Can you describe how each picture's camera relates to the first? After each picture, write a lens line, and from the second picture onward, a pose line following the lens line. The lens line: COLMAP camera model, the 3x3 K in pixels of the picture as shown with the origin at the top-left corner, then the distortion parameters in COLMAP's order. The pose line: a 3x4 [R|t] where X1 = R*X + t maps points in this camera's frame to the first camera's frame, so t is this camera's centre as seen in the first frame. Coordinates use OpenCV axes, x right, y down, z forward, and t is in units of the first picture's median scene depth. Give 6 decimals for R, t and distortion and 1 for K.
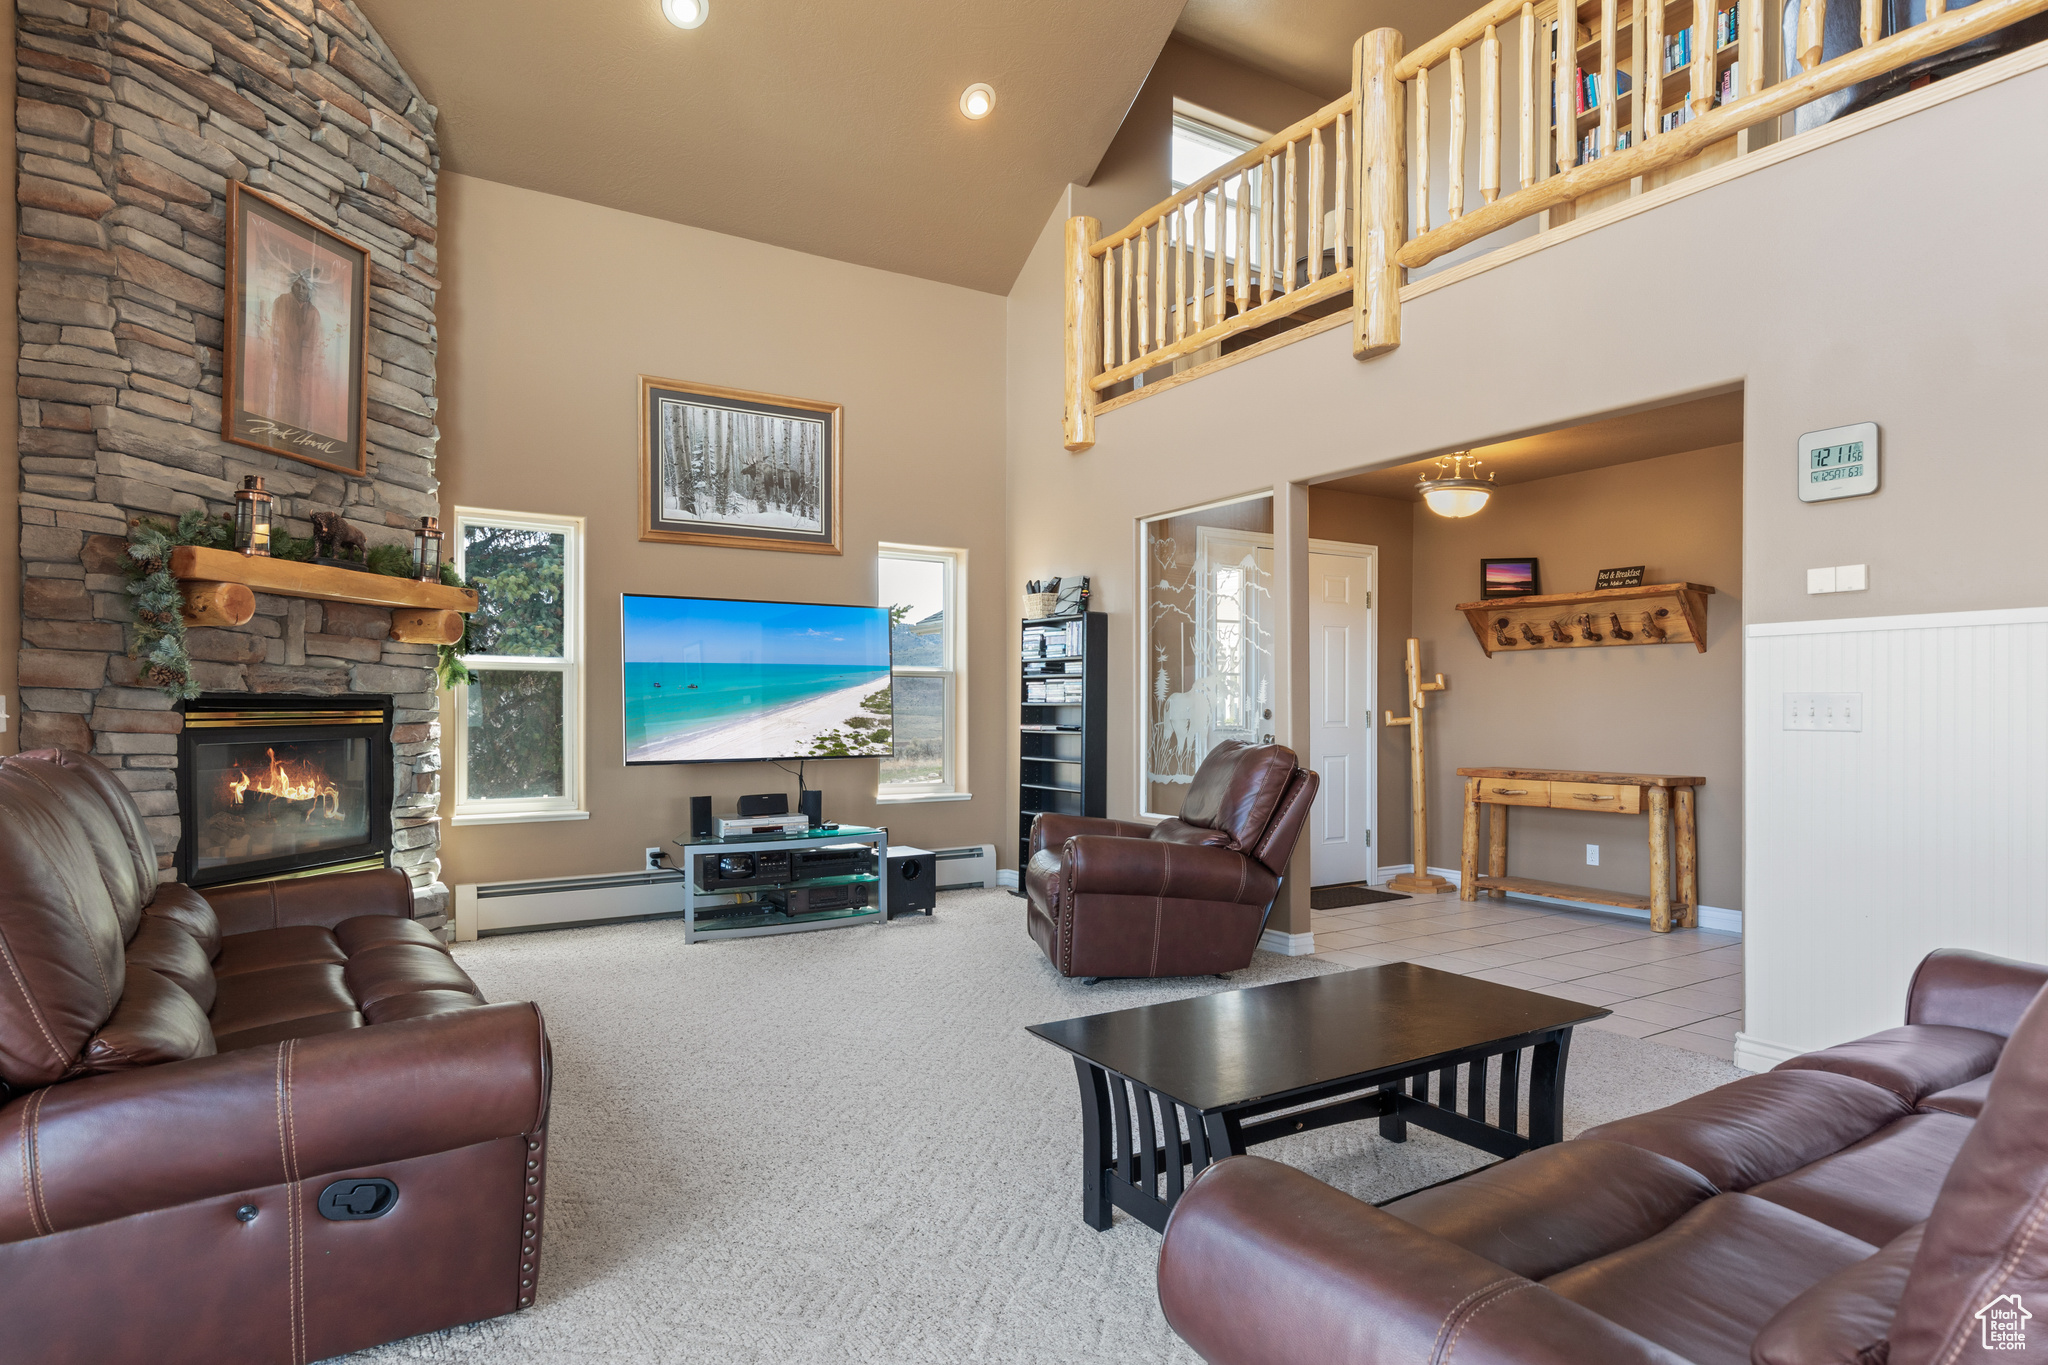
lens RADIAL K [[1167.5, 0, 1017.6], [0, 1167.5, 721.2], [0, 0, 1]] dist [0.002325, -0.000545]
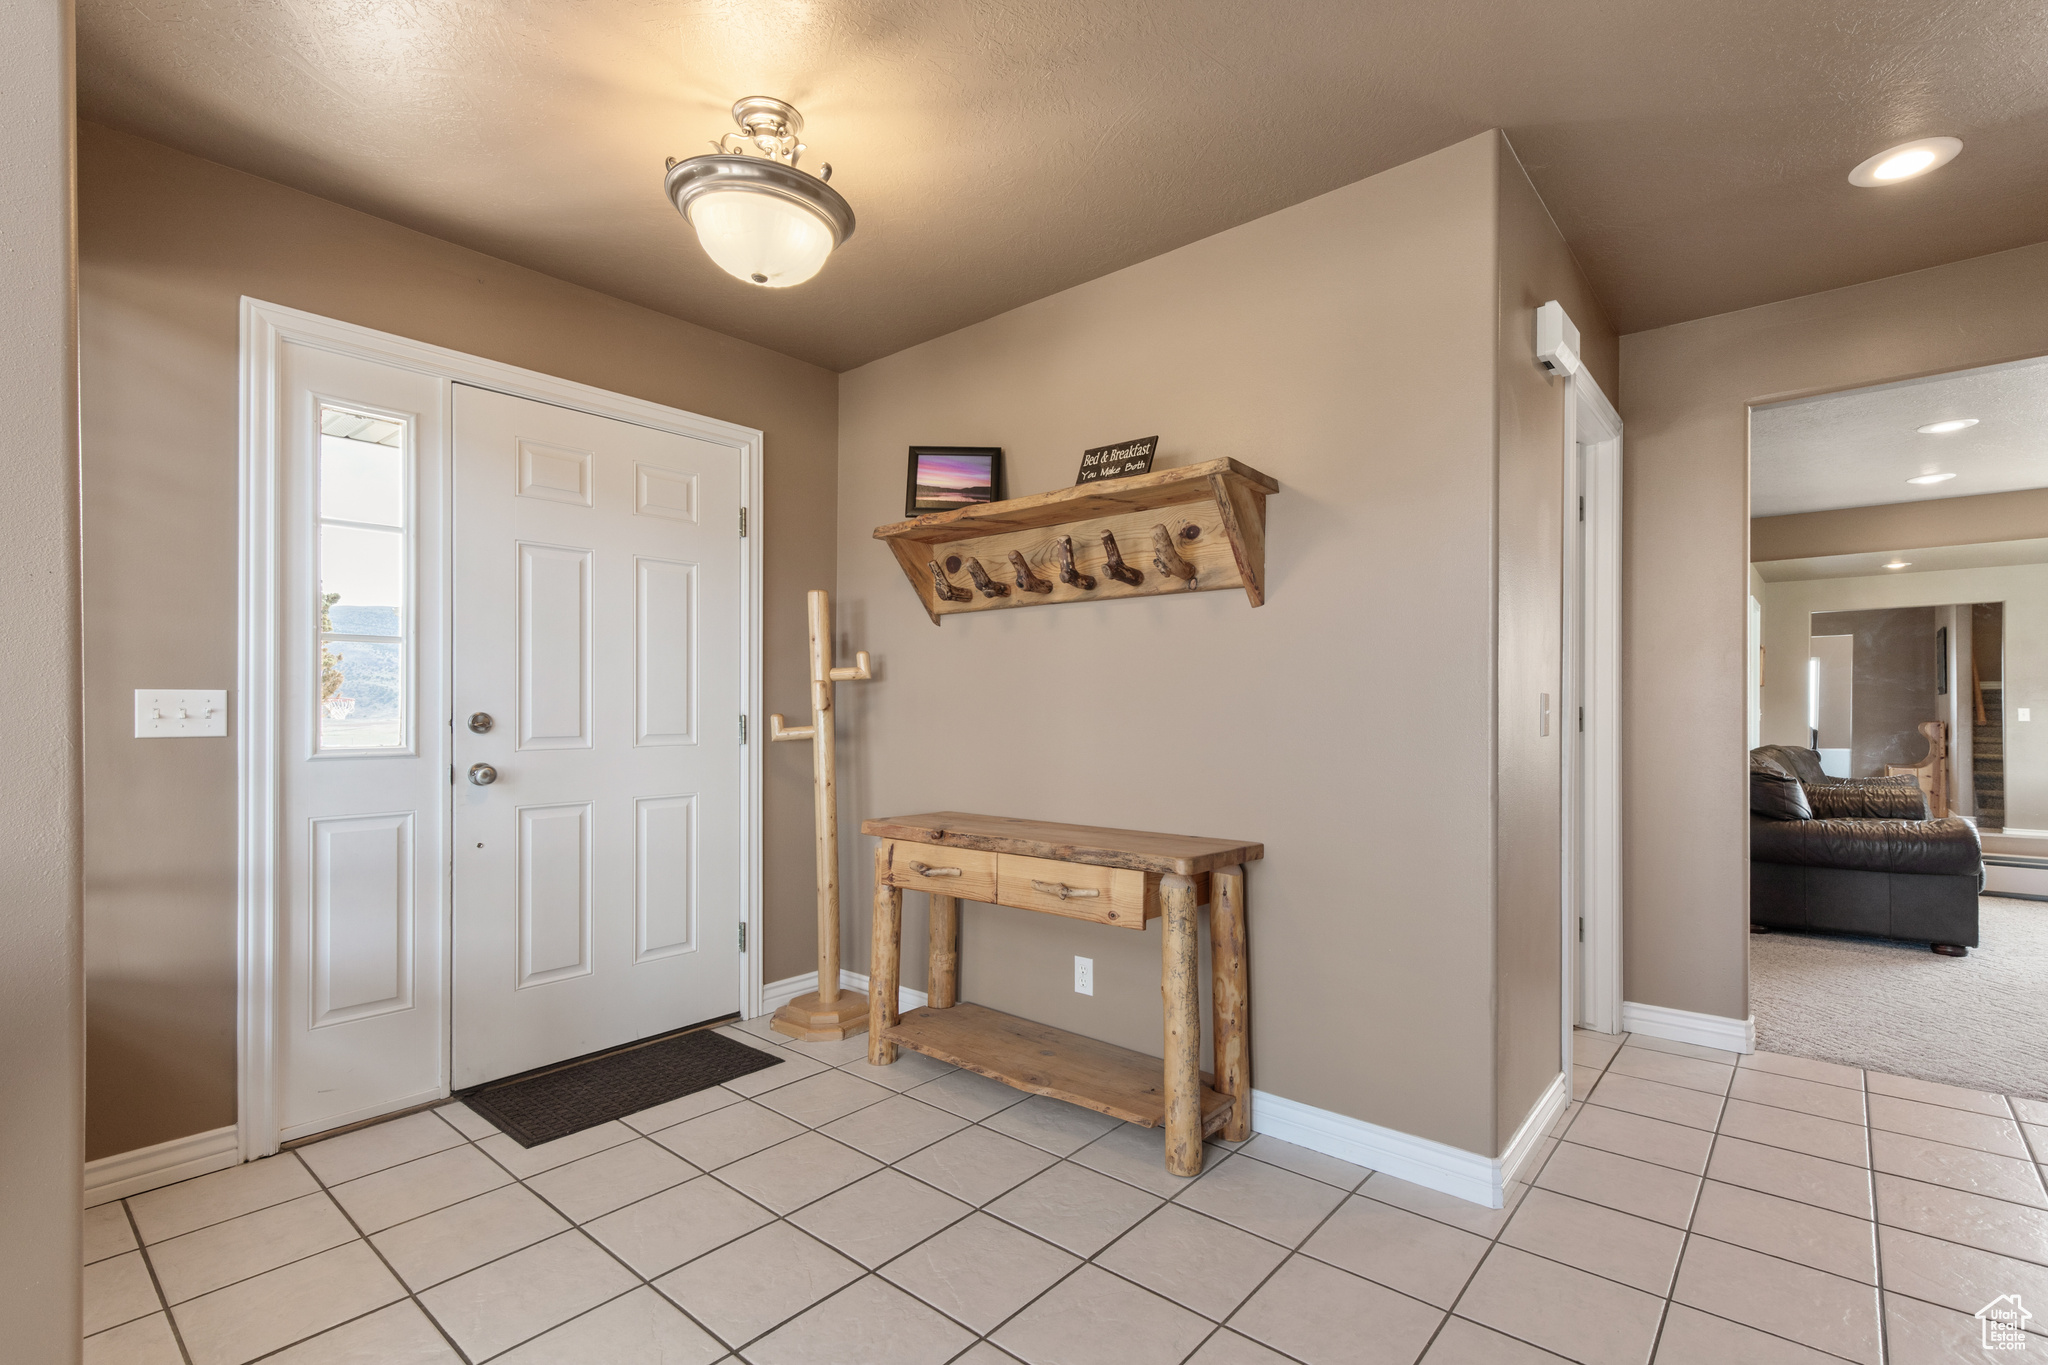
lens RADIAL K [[945.1, 0, 1030.9], [0, 945.1, 713.8], [0, 0, 1]] dist [0.001272, -0.000221]
pose [[0.958415, -0.000142, 0.285379, 0.349832], [0.001627, 0.999986, -0.004965, -0.007937], [-0.285374, 0.005223, 0.958402, 0.592767]]
